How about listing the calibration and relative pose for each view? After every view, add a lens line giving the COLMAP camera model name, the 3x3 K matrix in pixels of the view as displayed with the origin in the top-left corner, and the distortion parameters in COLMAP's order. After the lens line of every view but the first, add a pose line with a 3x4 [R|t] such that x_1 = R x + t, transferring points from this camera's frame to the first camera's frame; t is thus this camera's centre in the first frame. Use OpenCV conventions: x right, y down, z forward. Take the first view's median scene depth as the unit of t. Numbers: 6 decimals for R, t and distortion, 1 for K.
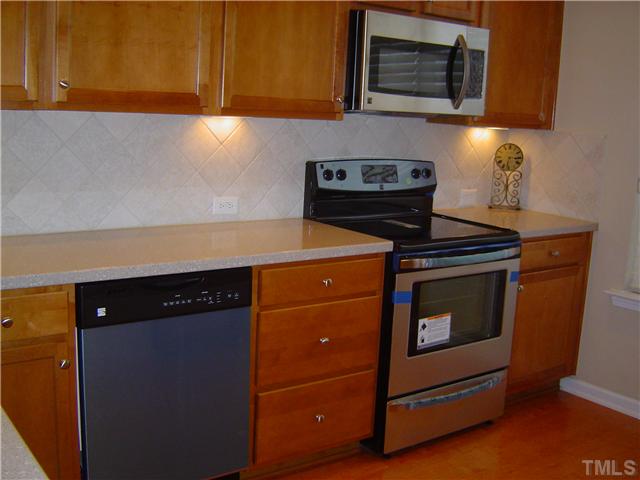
lens RADIAL K [[733.2, 0, 320.0], [0, 733.2, 240.0], [0, 0, 1]] dist [-0.116643, -0.045702]
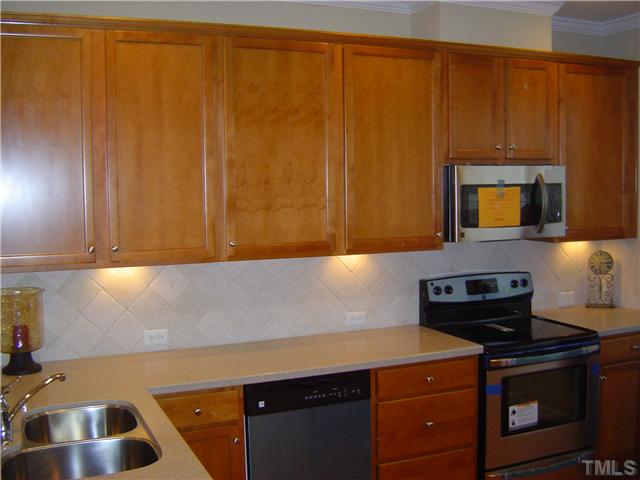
lens RADIAL K [[733.2, 0, 320.0], [0, 733.2, 240.0], [0, 0, 1]] dist [-0.116643, -0.045702]
pose [[0.973144, -0.047389, -0.225267, 0.112568], [0.023413, 0.993882, -0.107941, -0.048884], [0.229004, 0.099768, 0.968299, -0.298391]]
